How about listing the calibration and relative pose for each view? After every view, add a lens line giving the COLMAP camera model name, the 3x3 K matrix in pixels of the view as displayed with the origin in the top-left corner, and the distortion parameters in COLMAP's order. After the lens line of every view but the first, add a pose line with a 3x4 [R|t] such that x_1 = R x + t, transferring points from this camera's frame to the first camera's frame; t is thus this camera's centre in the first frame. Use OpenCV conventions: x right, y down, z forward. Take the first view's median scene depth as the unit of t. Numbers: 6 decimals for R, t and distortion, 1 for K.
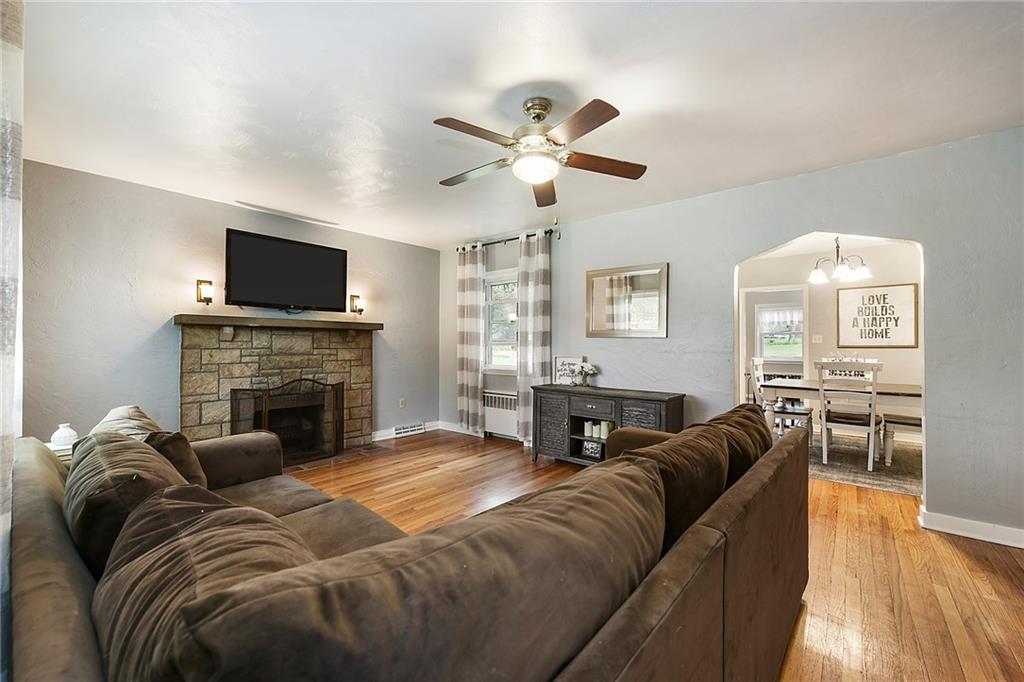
lens RADIAL K [[417.2, 0, 472.8], [0, 417.2, 335.2], [0, 0, 1]] dist [-0.000928, 0.000032]
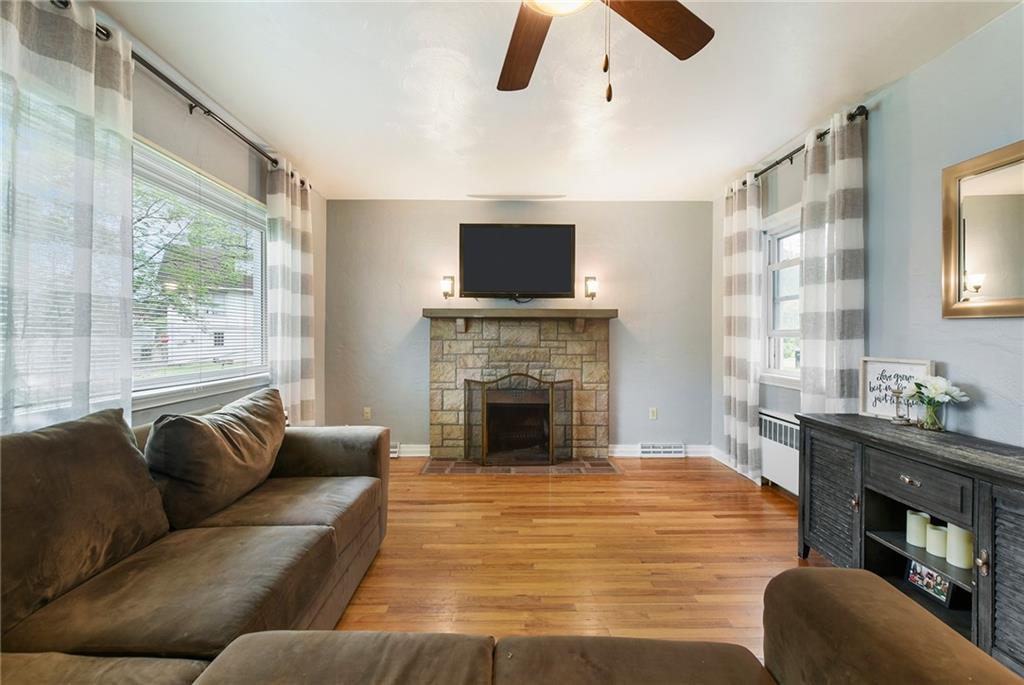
lens RADIAL K [[430.9, 0, 518.4], [0, 430.9, 330.3], [0, 0, 1]] dist [-0.000751, -0.000112]
pose [[0.698137, -0.009929, -0.715895, 0.280862], [0.015326, 0.999882, 0.001078, 0.009550], [0.715800, -0.011724, 0.698207, 0.355803]]
